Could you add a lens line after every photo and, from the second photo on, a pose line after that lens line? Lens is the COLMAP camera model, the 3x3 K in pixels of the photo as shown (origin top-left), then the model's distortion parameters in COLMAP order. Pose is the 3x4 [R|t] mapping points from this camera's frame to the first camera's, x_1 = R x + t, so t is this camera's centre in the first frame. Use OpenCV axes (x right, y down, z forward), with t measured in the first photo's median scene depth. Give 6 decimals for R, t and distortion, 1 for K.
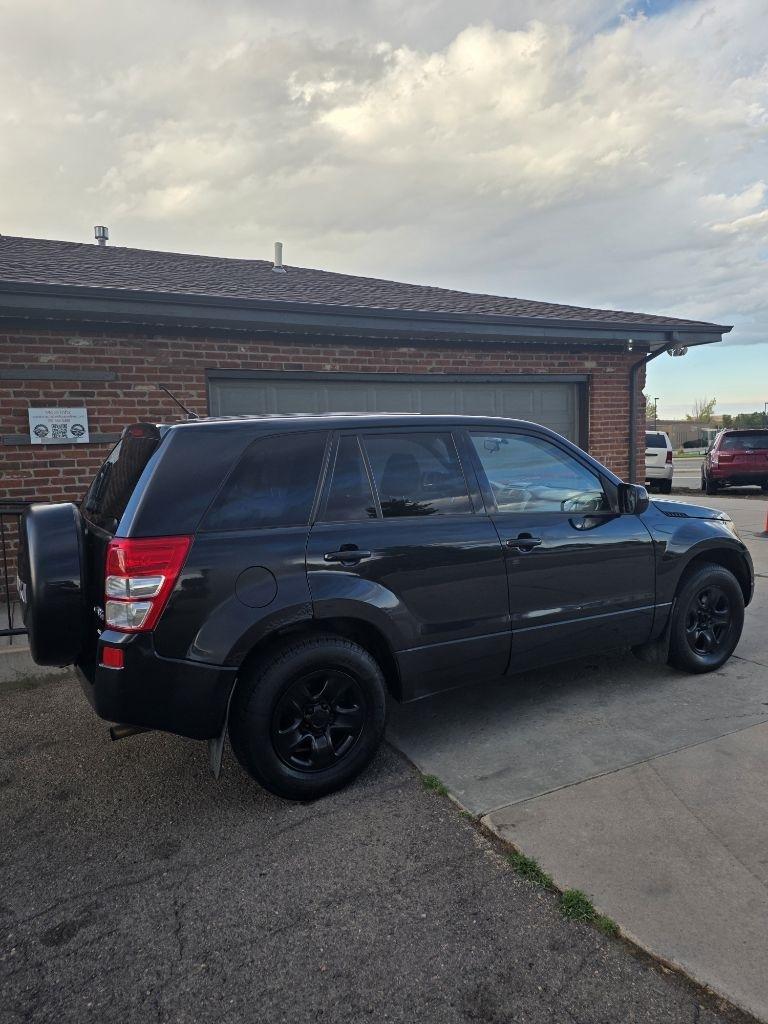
lens RADIAL K [[678.2, 0, 381.5], [0, 678.2, 519.7], [0, 0, 1]] dist [0.064867, -0.063985]
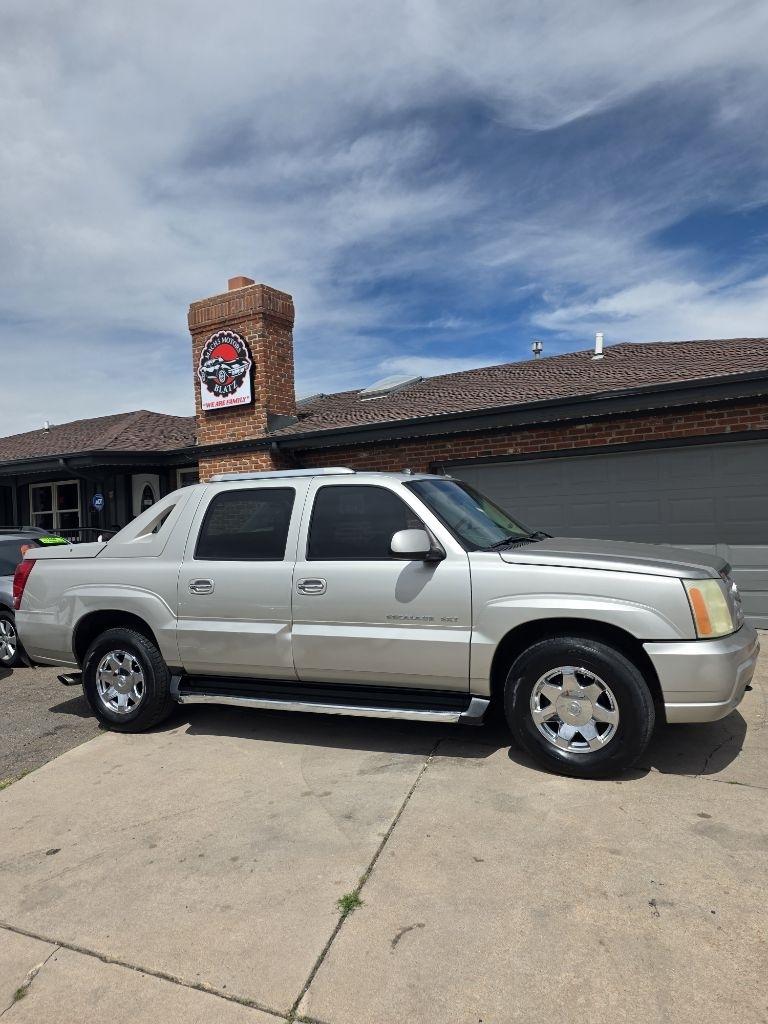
lens RADIAL K [[678.2, 0, 386.7], [0, 678.2, 530.1], [0, 0, 1]] dist [0.064867, -0.063985]
pose [[0.521743, 0.020642, -0.852853, 0.953056], [-0.068531, 0.997491, -0.017782, -0.043533], [0.850345, 0.067724, 0.521849, 0.174256]]
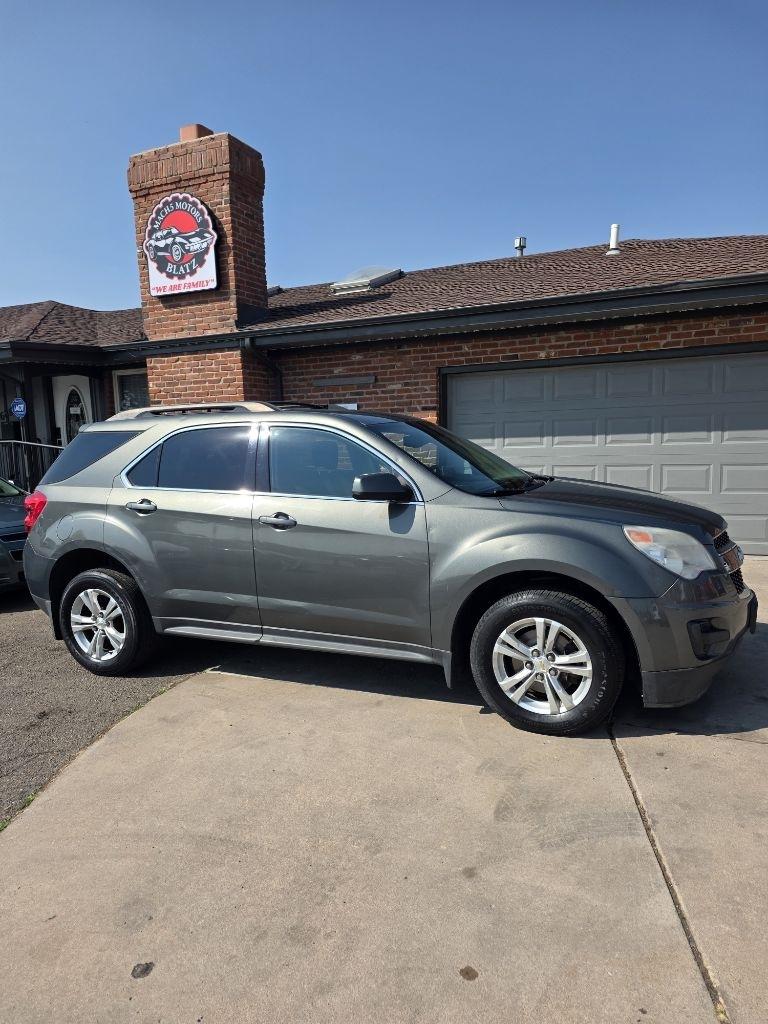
lens RADIAL K [[678.2, 0, 388.9], [0, 678.2, 524.1], [0, 0, 1]] dist [0.064867, -0.063985]
pose [[0.638051, 0.109408, -0.762182, 0.673915], [-0.073750, 0.993986, 0.080944, -0.029854], [0.766454, 0.004565, 0.642283, 0.131888]]
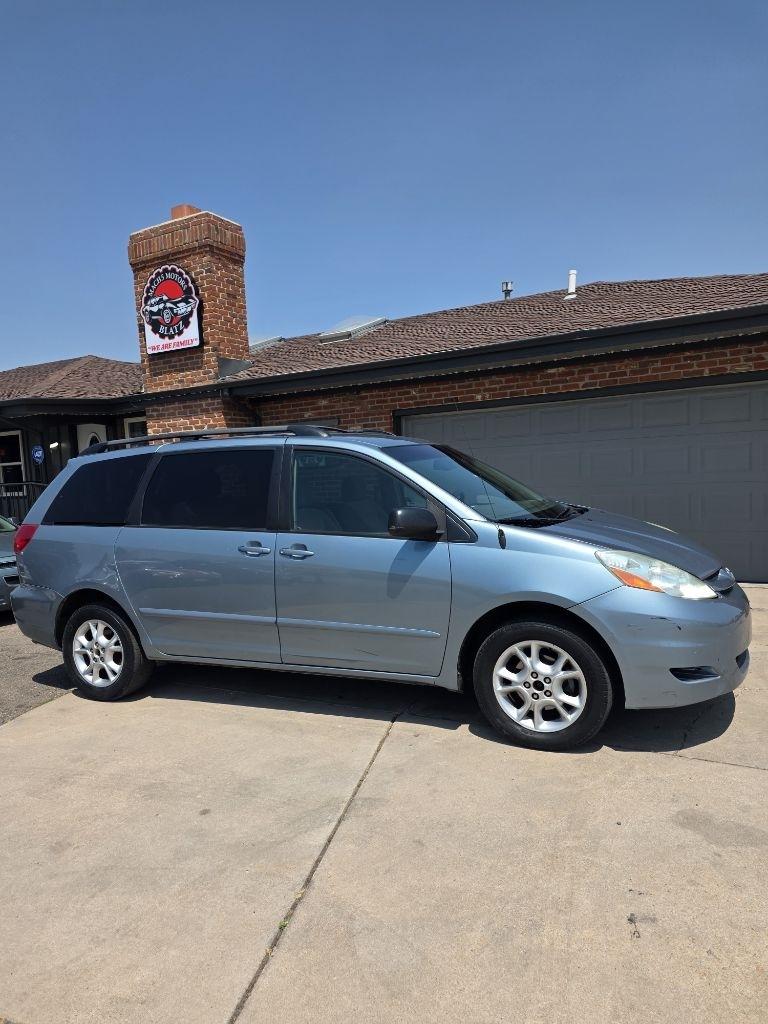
lens RADIAL K [[678.2, 0, 388.4], [0, 678.2, 530.2], [0, 0, 1]] dist [0.064867, -0.063985]
pose [[0.559384, 0.075400, -0.825472, 0.898645], [-0.058656, 0.996959, 0.051315, -0.049520], [0.826831, 0.019714, 0.562105, 0.230808]]
